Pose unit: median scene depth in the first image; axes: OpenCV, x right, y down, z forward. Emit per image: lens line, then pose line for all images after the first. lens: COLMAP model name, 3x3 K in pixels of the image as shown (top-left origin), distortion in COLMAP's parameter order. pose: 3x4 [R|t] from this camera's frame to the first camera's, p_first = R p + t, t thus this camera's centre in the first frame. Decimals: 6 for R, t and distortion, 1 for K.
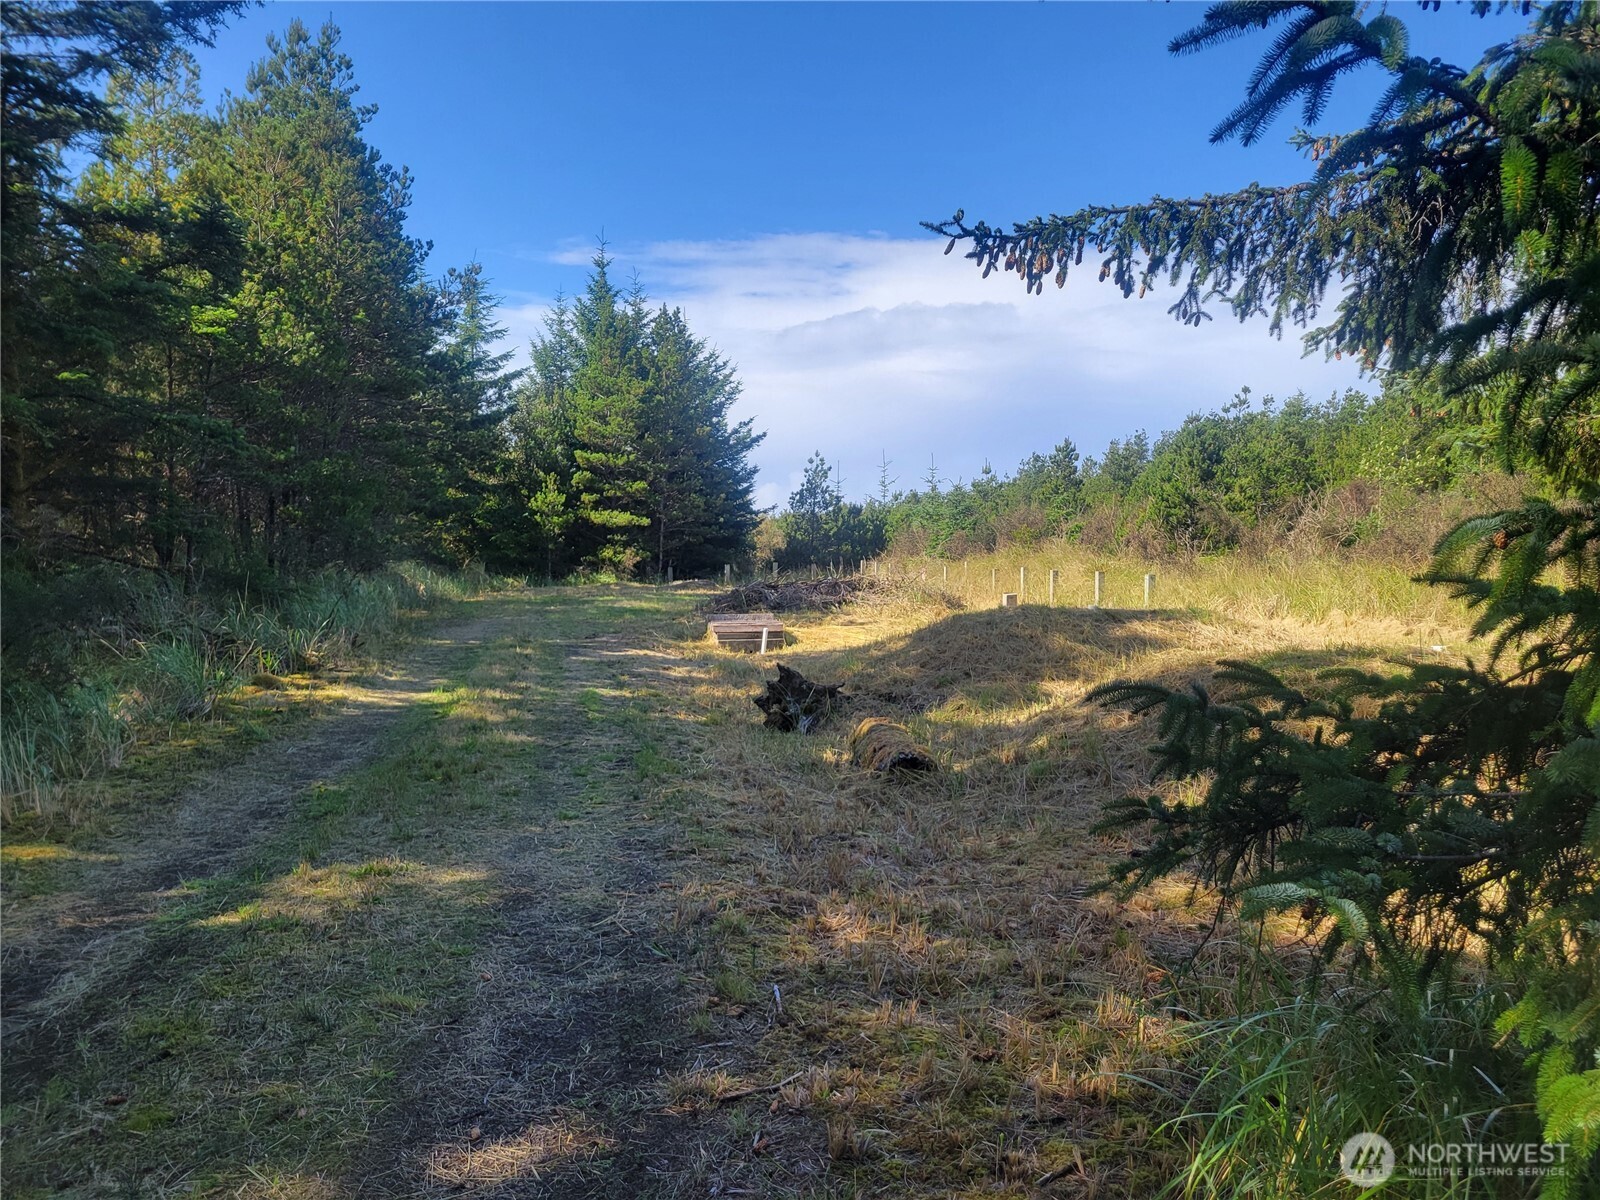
lens RADIAL K [[1195.6, 0, 800.0], [0, 1195.6, 600.0], [0, 0, 1]] dist [0.044198, -0.000256]
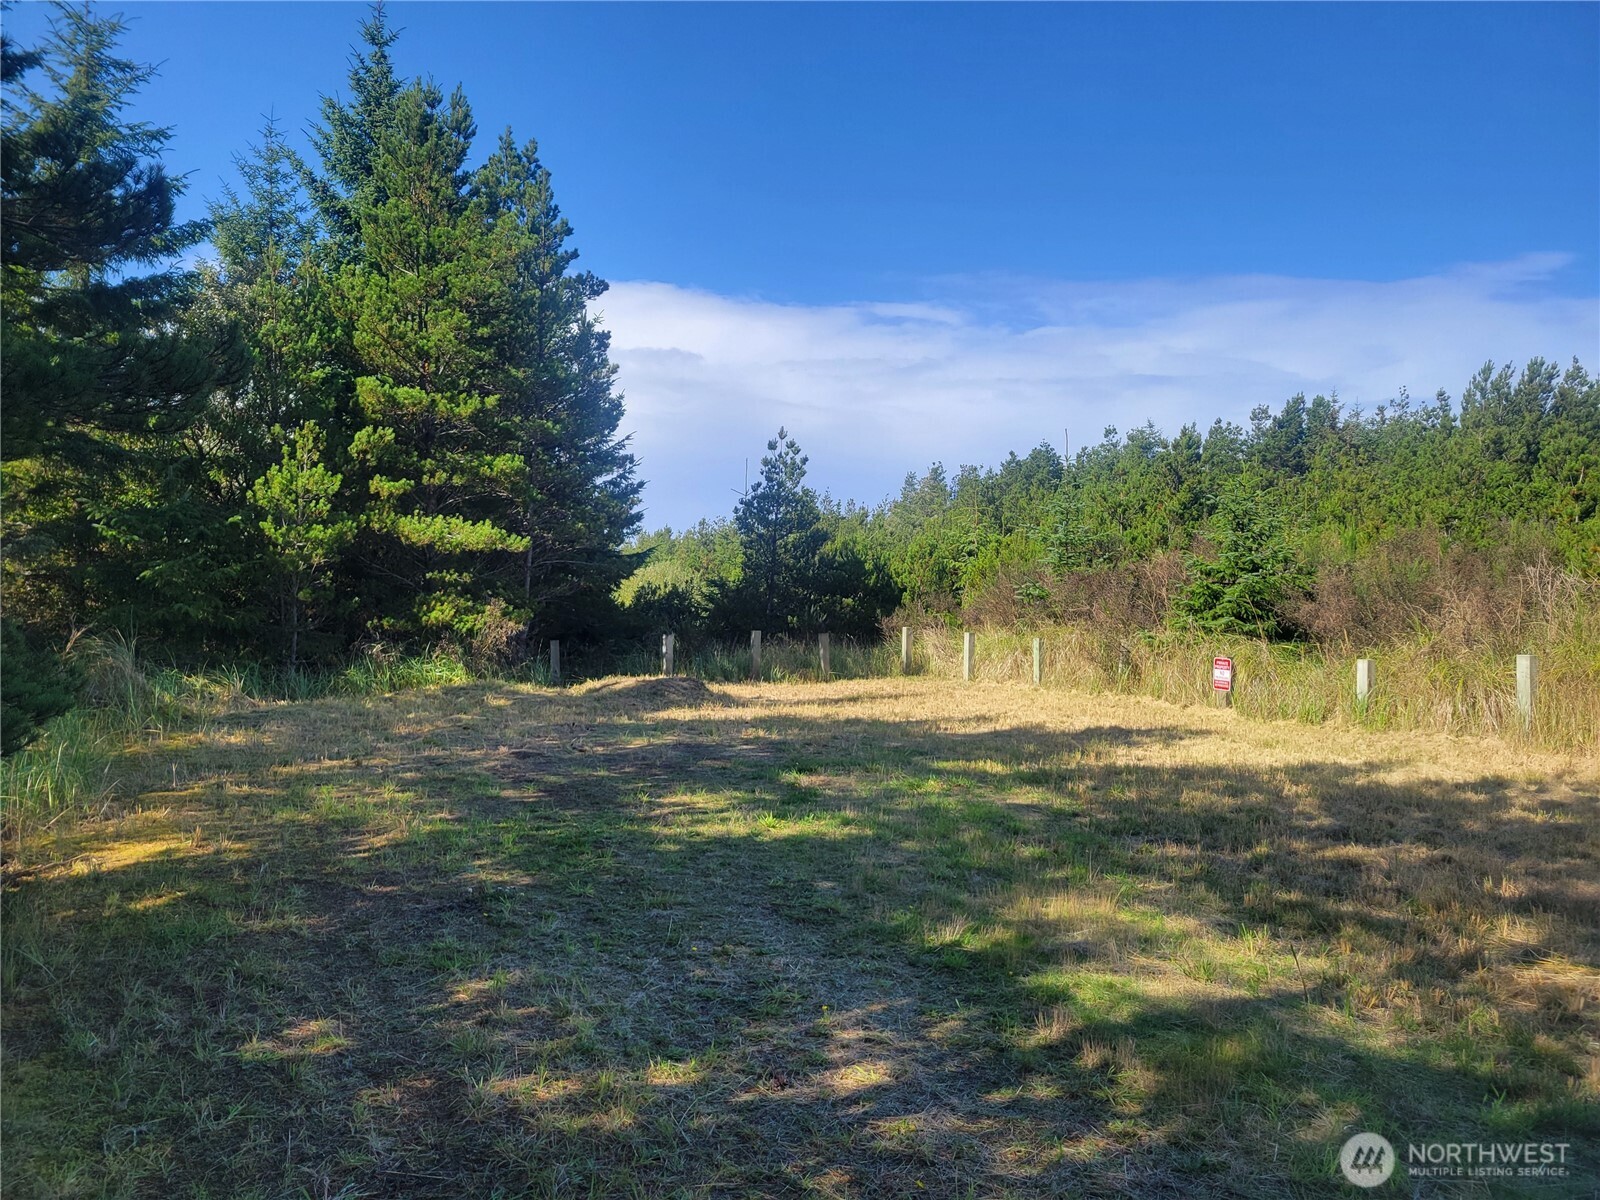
lens RADIAL K [[1195.6, 0, 800.0], [0, 1195.6, 600.0], [0, 0, 1]] dist [0.044198, -0.000256]
pose [[0.958085, 0.012137, 0.286226, -0.157432], [-0.001884, 0.999348, -0.036070, -0.027576], [-0.286477, 0.034018, 0.957483, 0.531308]]
